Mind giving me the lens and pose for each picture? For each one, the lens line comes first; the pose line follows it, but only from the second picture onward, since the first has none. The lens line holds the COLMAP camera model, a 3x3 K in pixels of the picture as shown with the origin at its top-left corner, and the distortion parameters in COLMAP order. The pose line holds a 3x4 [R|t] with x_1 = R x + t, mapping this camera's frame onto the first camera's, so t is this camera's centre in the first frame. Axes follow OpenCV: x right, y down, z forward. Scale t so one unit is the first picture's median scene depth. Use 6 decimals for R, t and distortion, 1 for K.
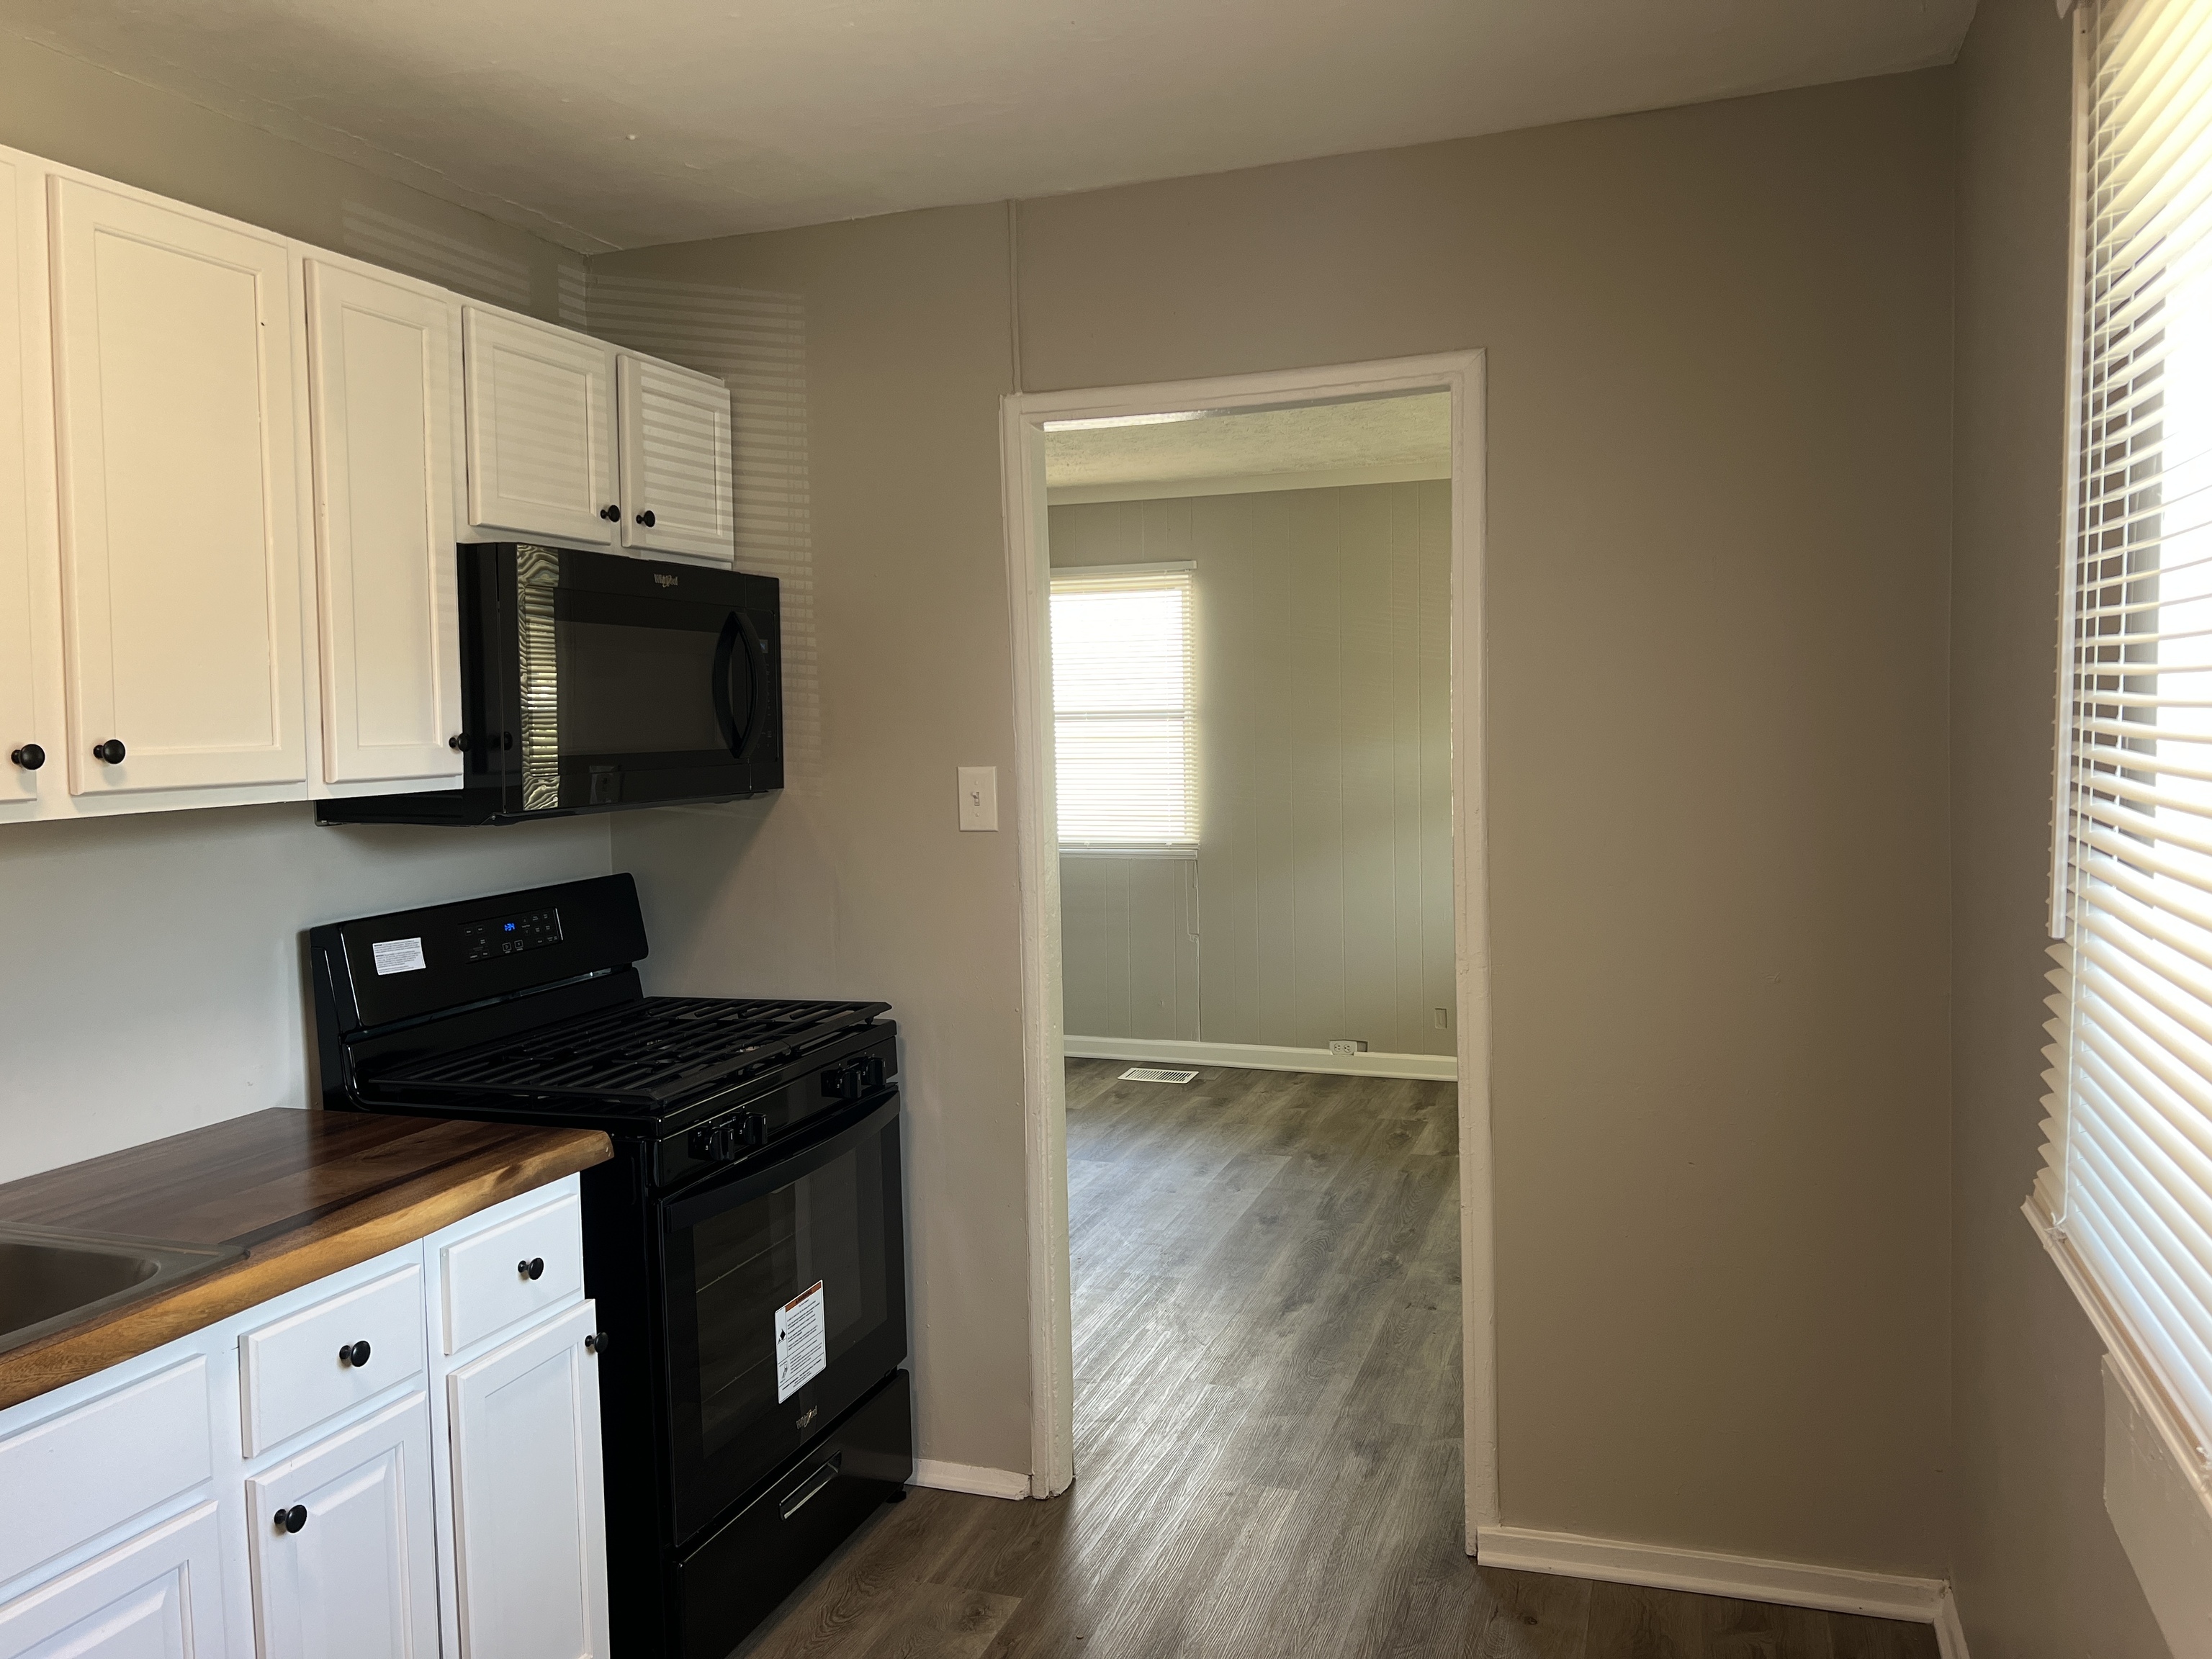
lens RADIAL K [[1663.9, 0, 1096.5], [0, 1663.9, 816.2], [0, 0, 1]] dist [0.057133, -0.064717]
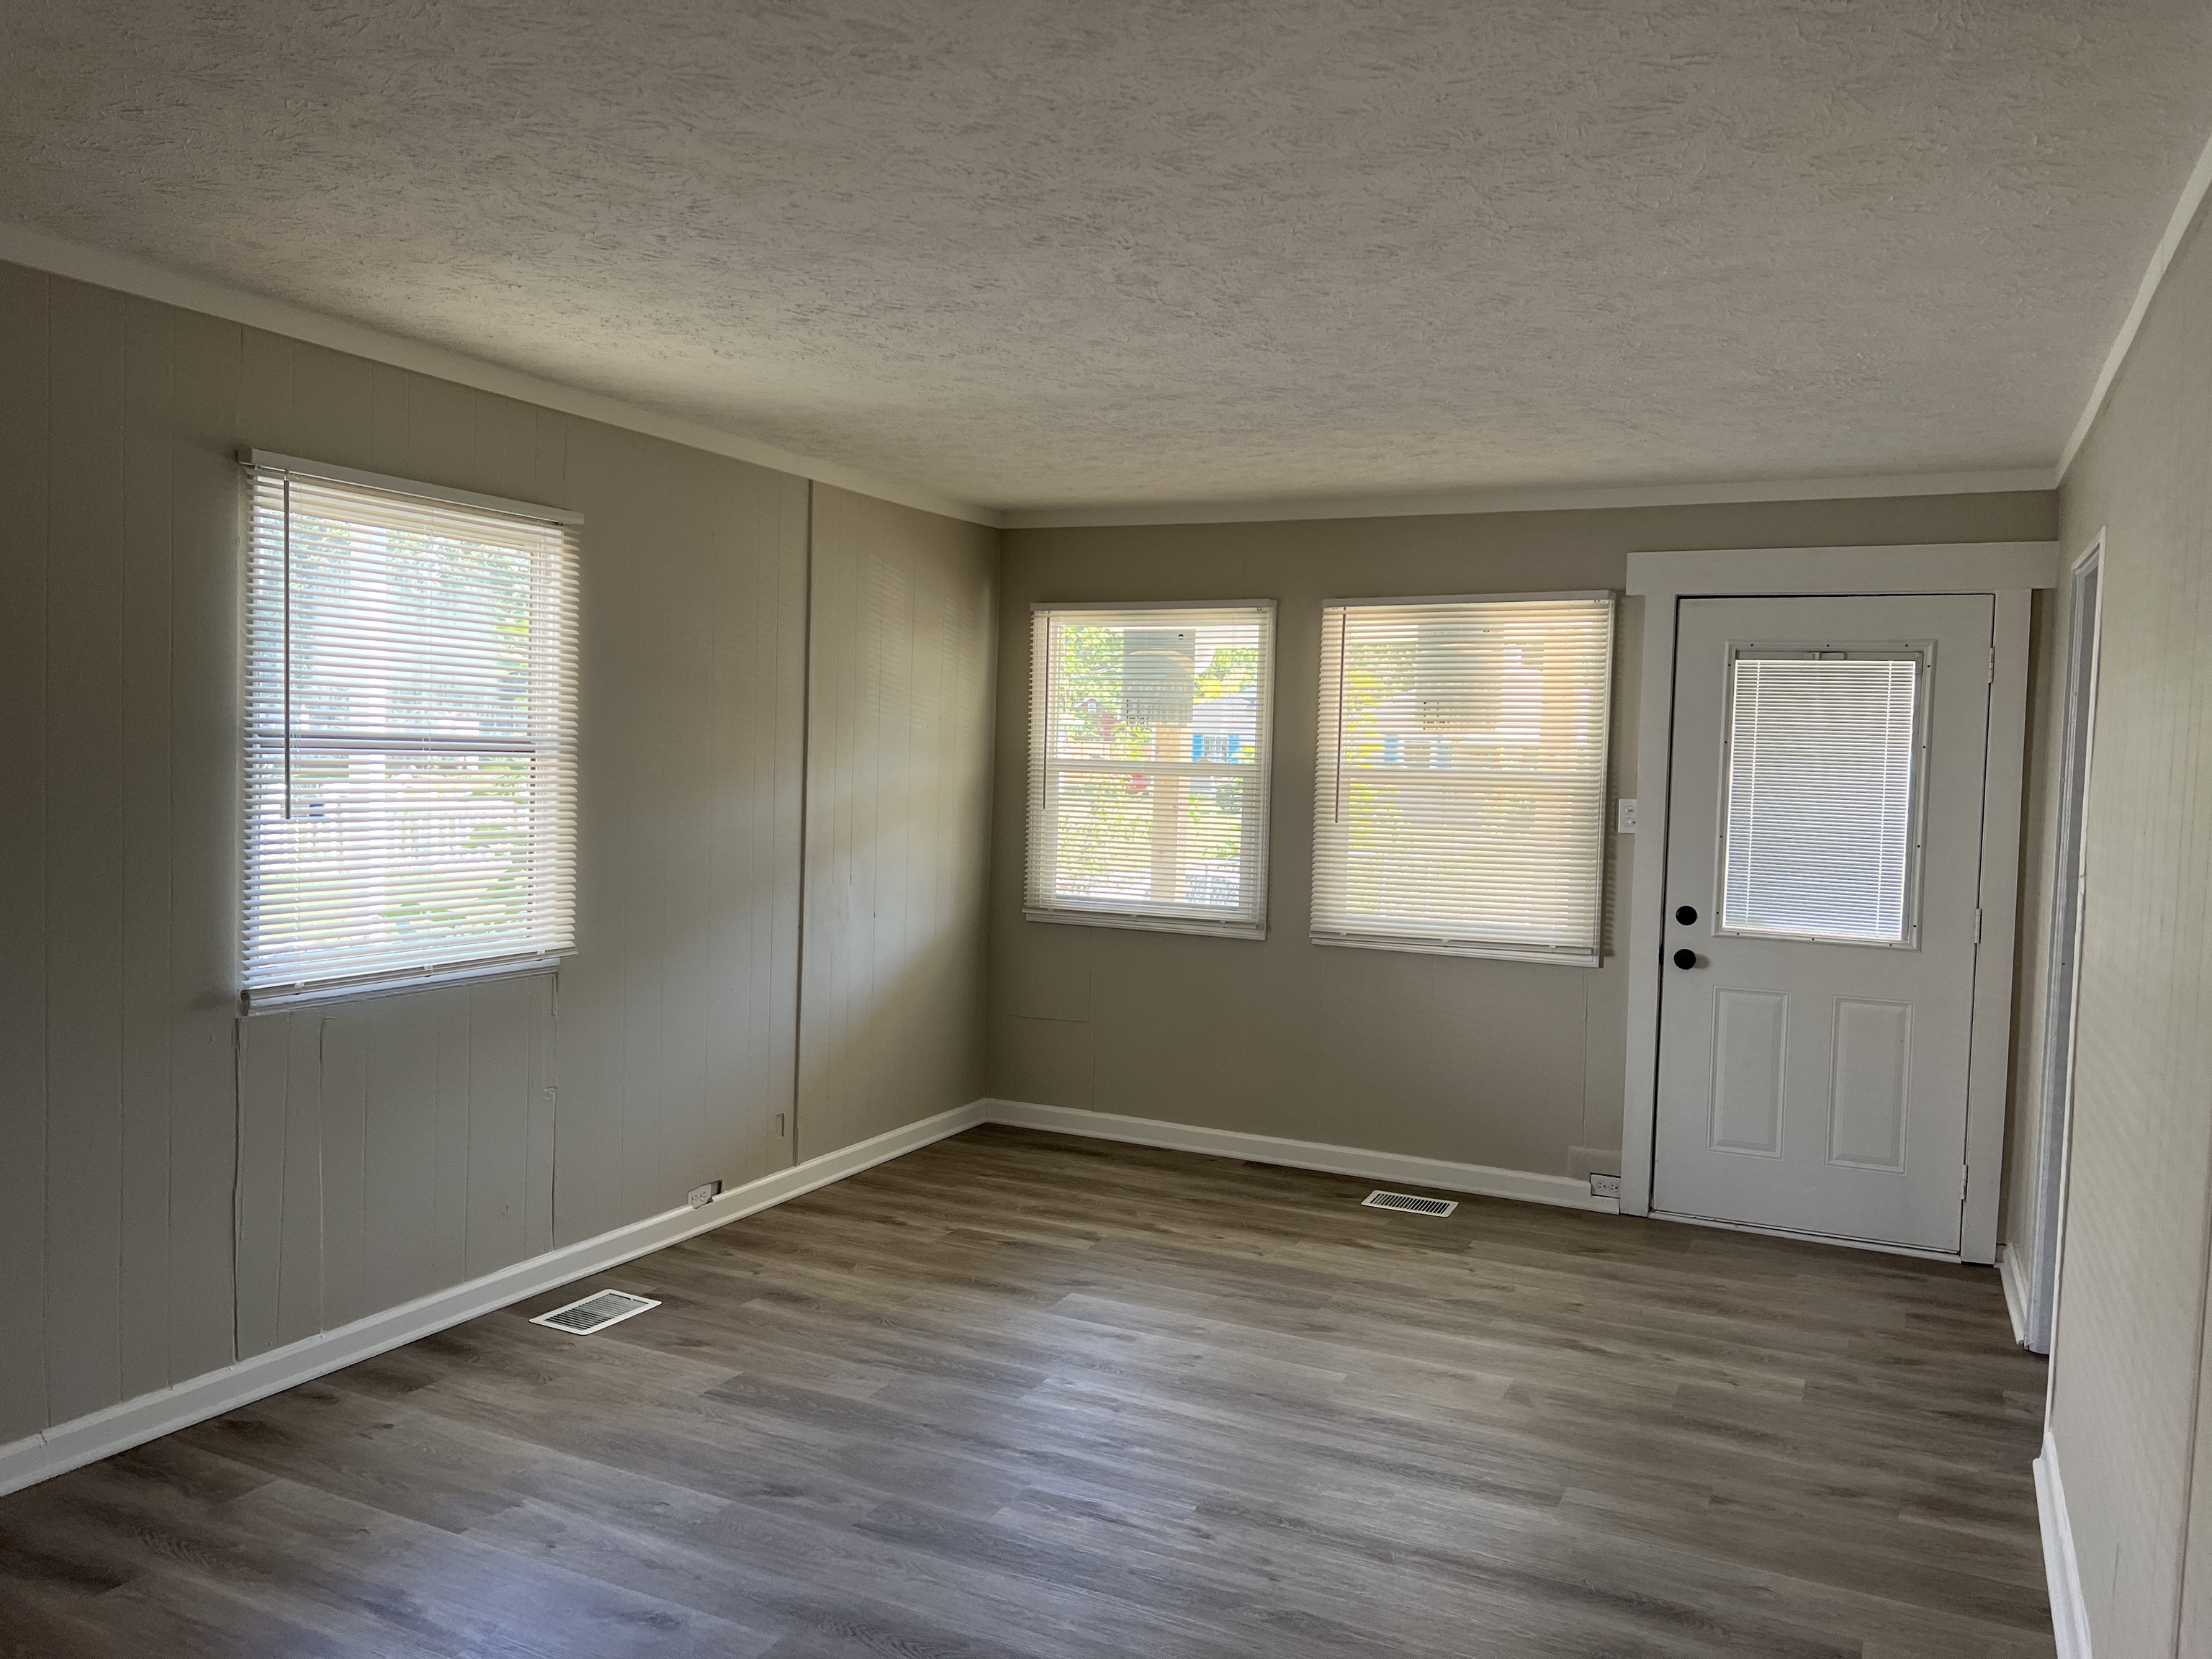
lens RADIAL K [[1663.9, 0, 1096.5], [0, 1663.9, 816.2], [0, 0, 1]] dist [0.057133, -0.064717]
pose [[0.106003, -0.016317, 0.994232, -0.646075], [0.029484, 0.999477, 0.013260, -0.040501], [-0.993929, 0.027908, 0.106428, 0.811891]]
